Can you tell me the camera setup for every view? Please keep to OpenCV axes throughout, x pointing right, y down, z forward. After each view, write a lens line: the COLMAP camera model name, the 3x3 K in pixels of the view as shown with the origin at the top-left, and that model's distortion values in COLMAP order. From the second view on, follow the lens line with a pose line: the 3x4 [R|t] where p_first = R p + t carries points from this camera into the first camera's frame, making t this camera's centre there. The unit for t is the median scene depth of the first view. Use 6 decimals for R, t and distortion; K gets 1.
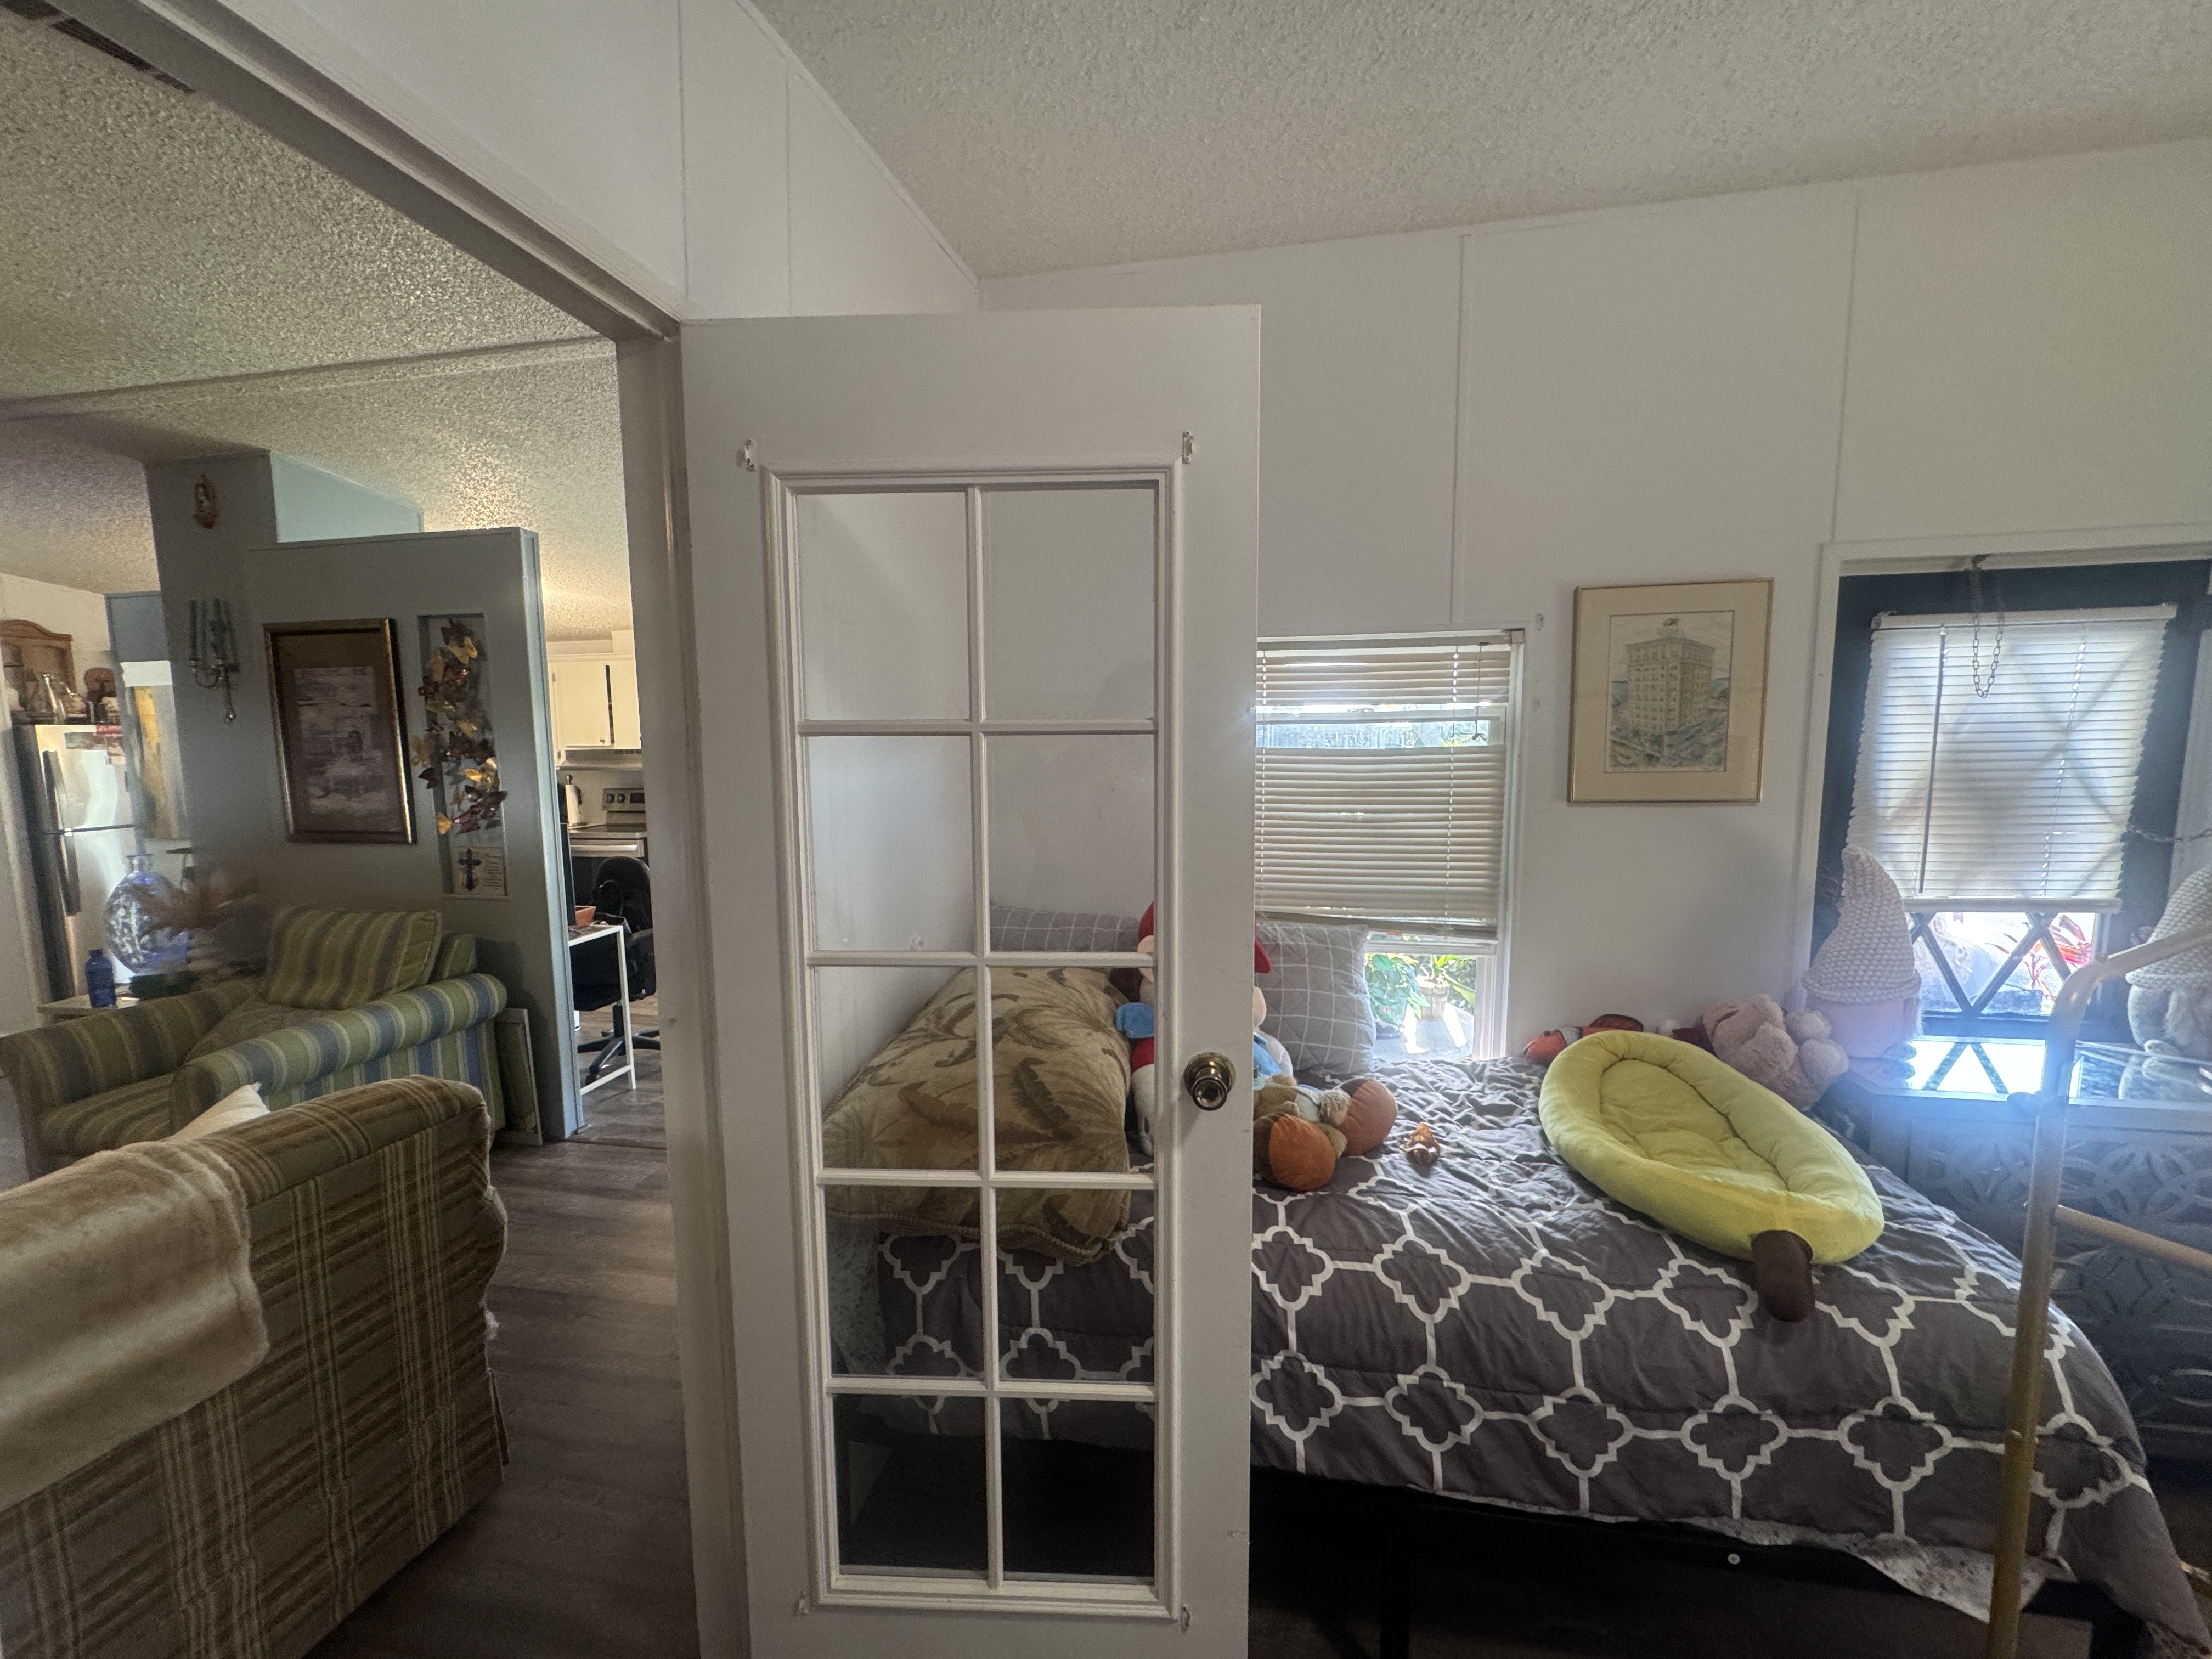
lens RADIAL K [[881.7, 0, 1111.2], [0, 881.7, 826.6], [0, 0, 1]] dist [0.000671, -0.000003]
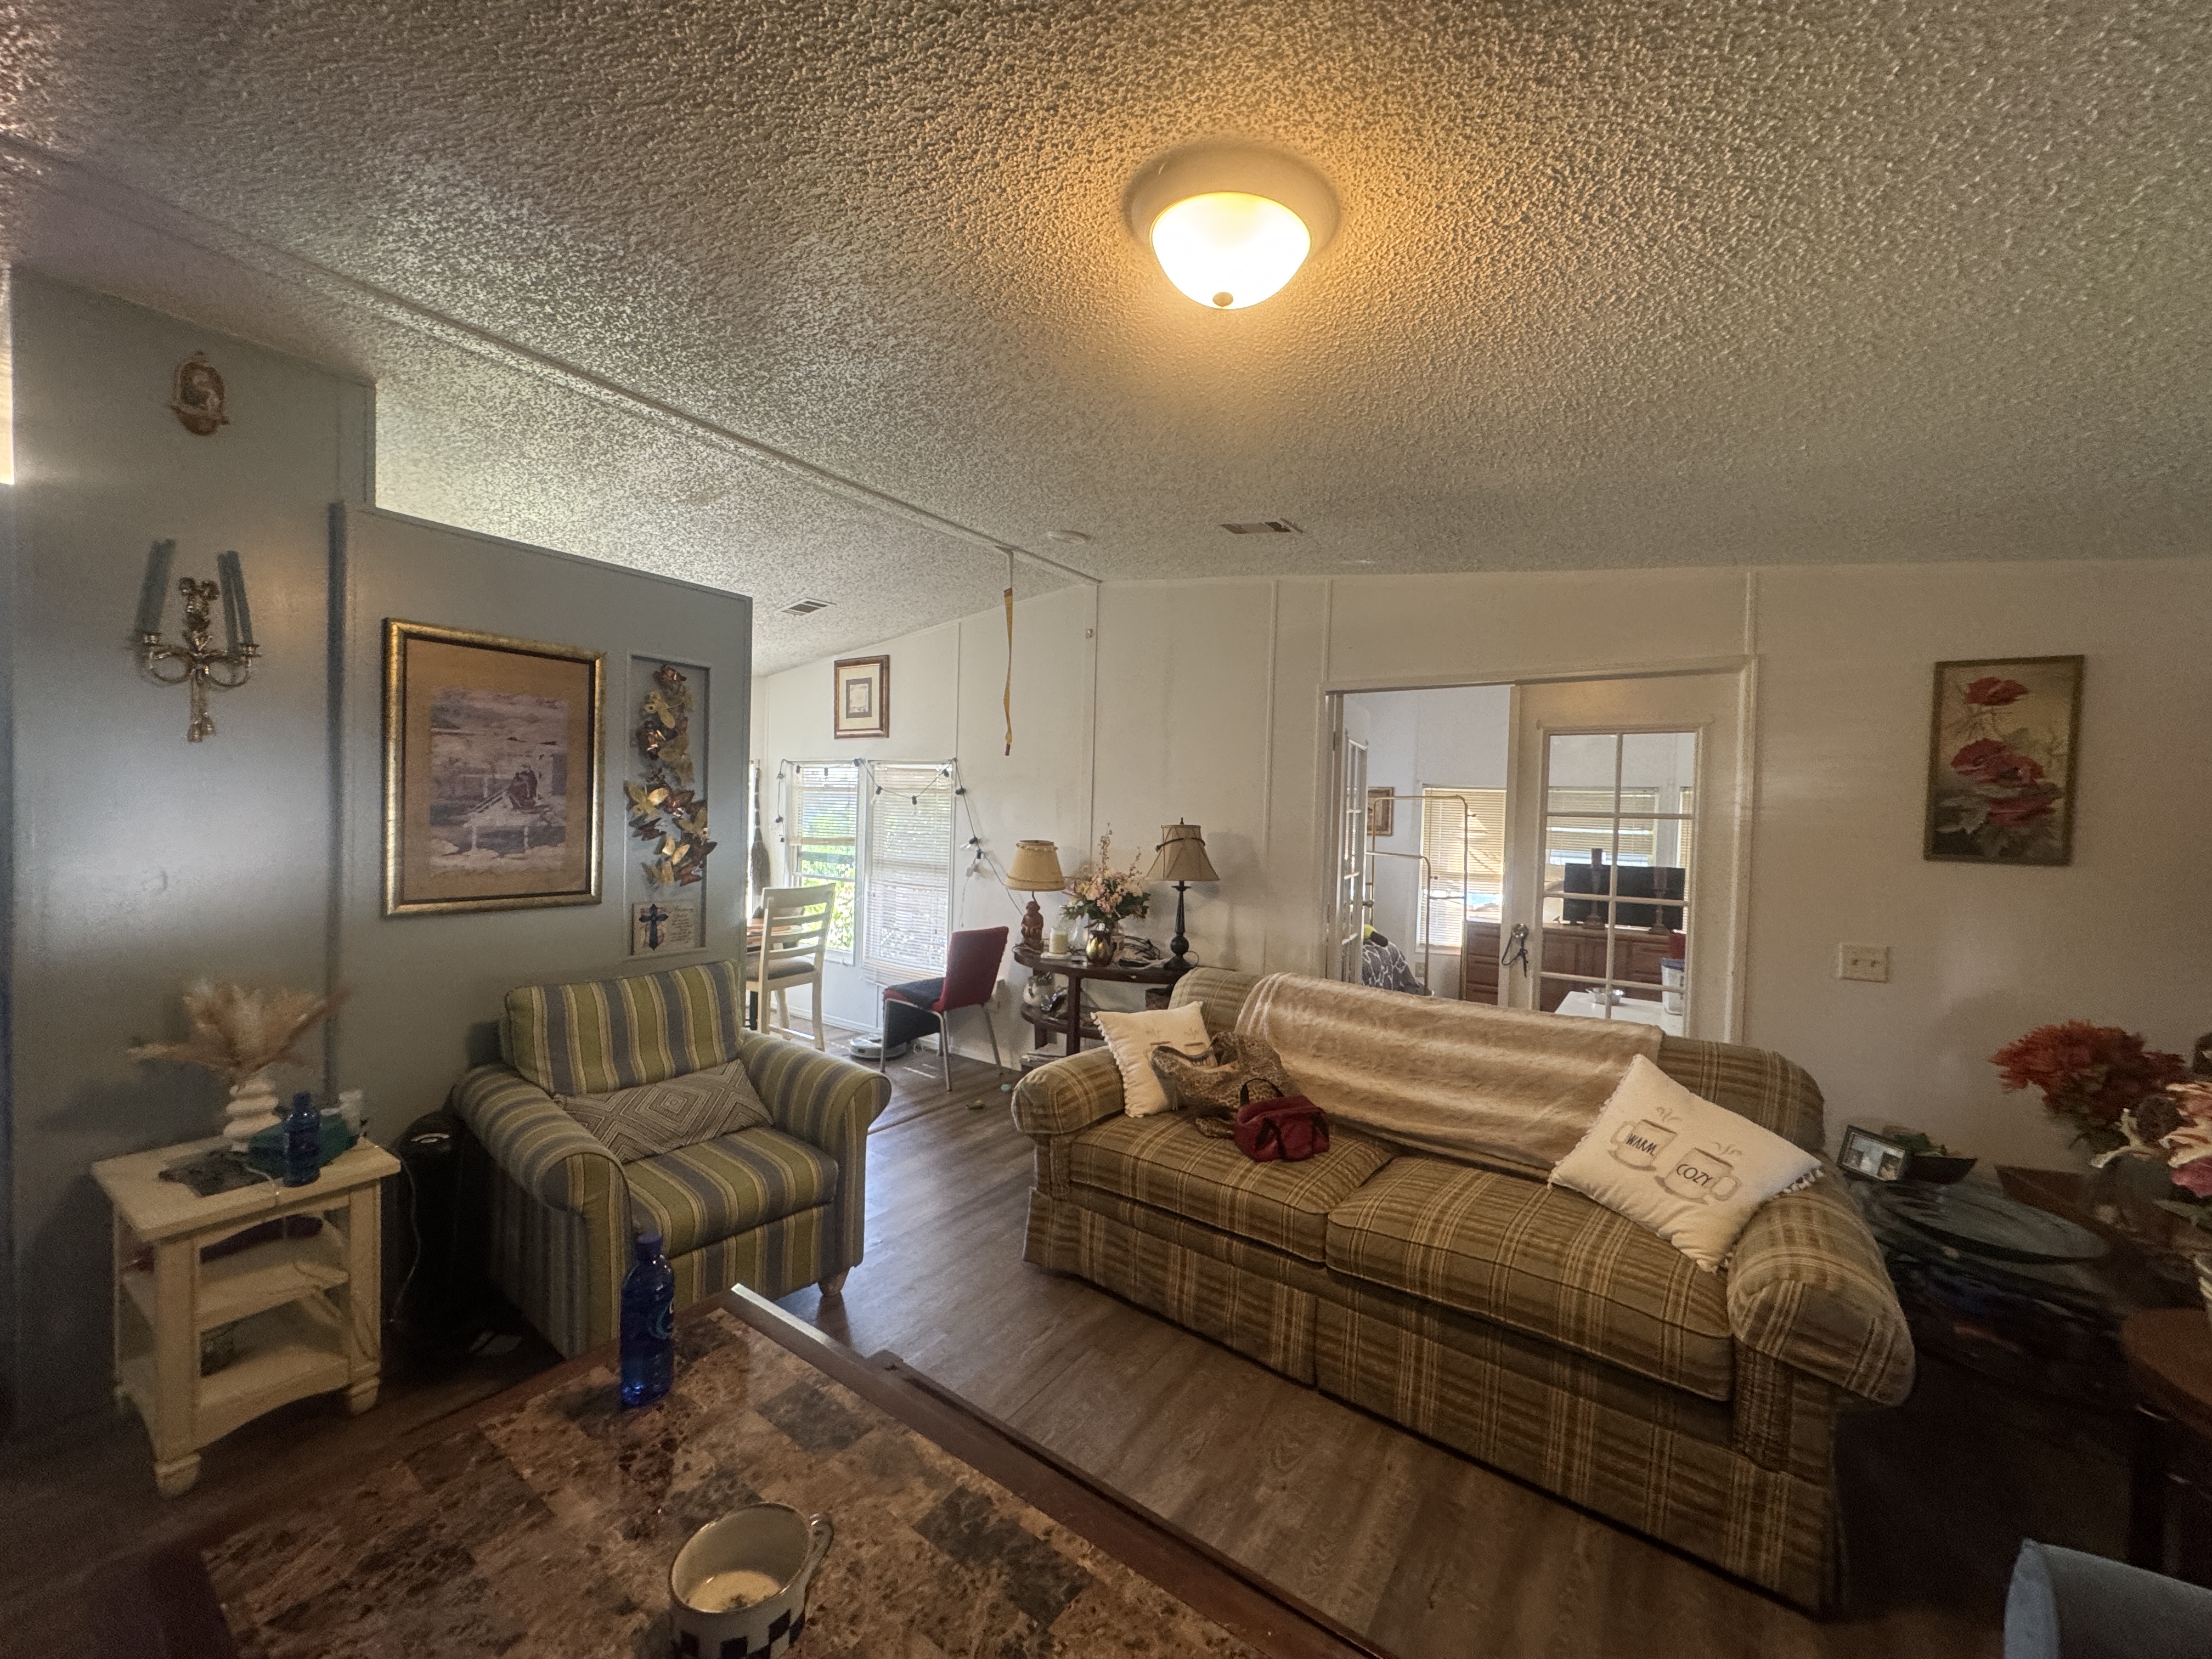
lens RADIAL K [[880.6, 0, 1109.0], [0, 880.6, 831.7], [0, 0, 1]] dist [-0.004152, 0.000831]
pose [[0.397637, -0.001362, 0.917542, -1.378007], [0.060545, 0.997858, -0.024757, 0.000827], [-0.915543, 0.065397, 0.396868, 0.174823]]
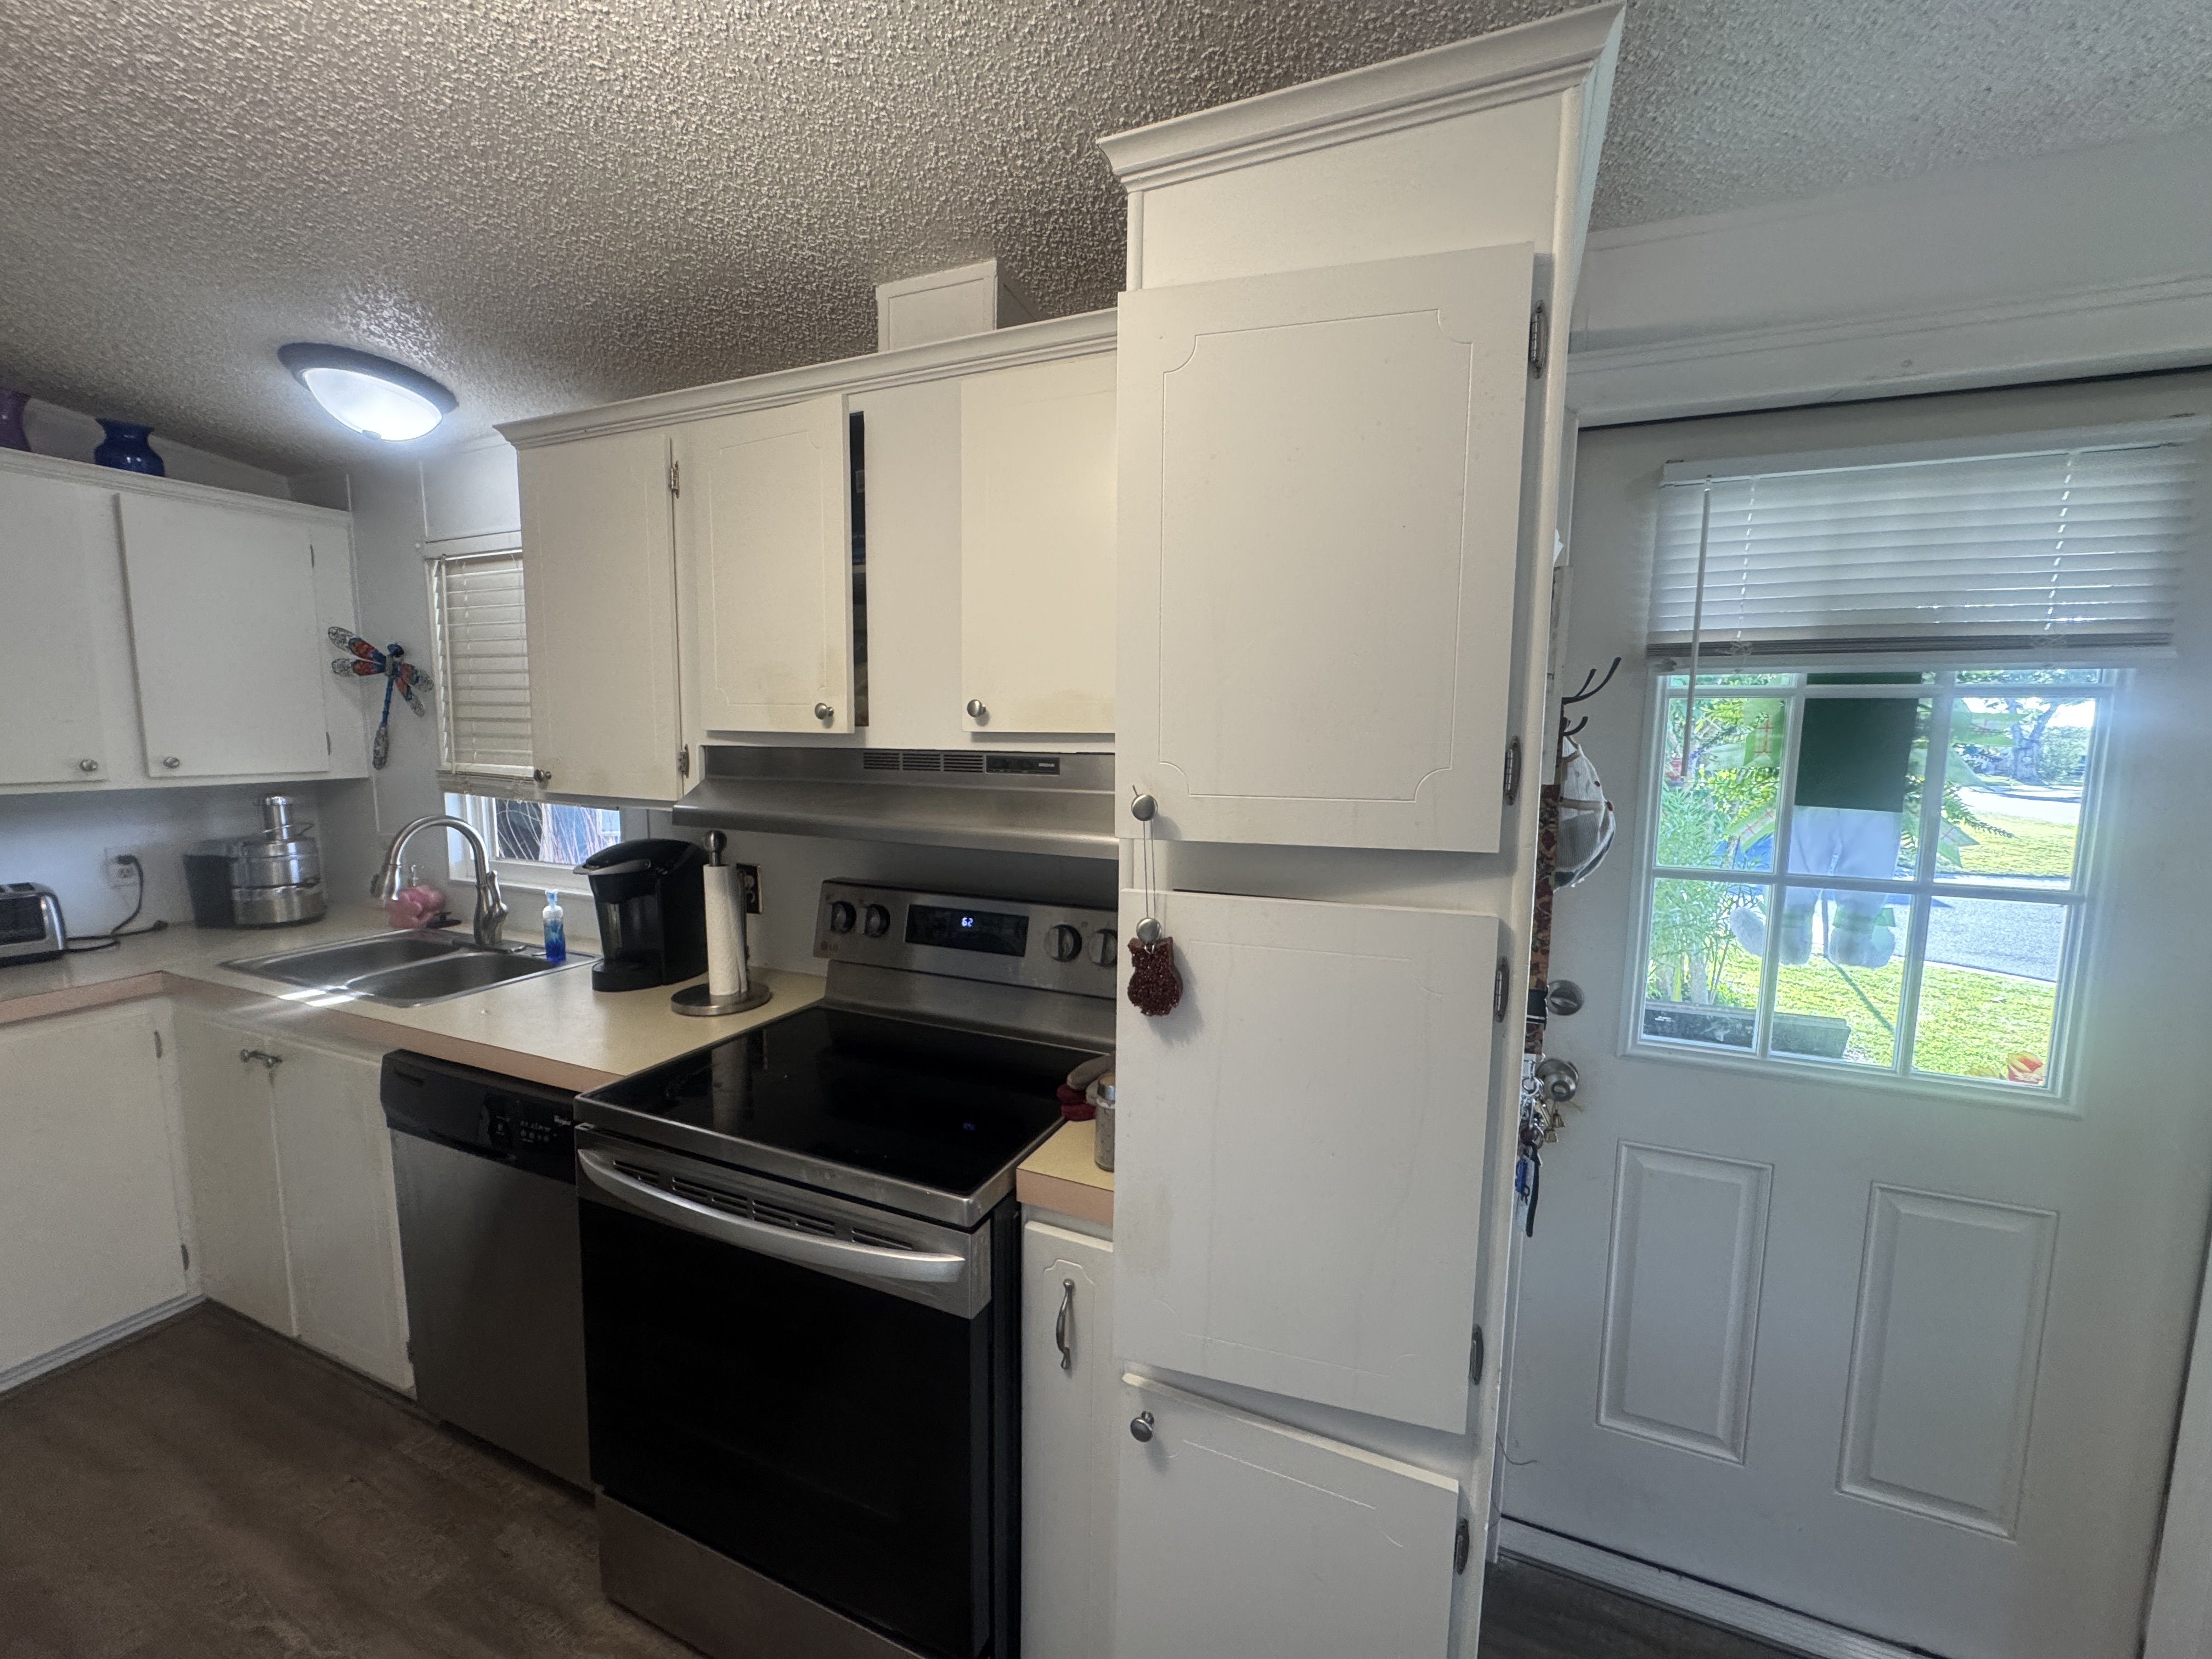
lens RADIAL K [[880.6, 0, 1094.8], [0, 880.6, 833.0], [0, 0, 1]] dist [-0.004152, 0.000831]
pose [[0.975754, 0.053864, -0.212138, -0.807504], [-0.050170, 0.998481, 0.022765, -0.130880], [0.213042, -0.011570, 0.976974, 1.391007]]
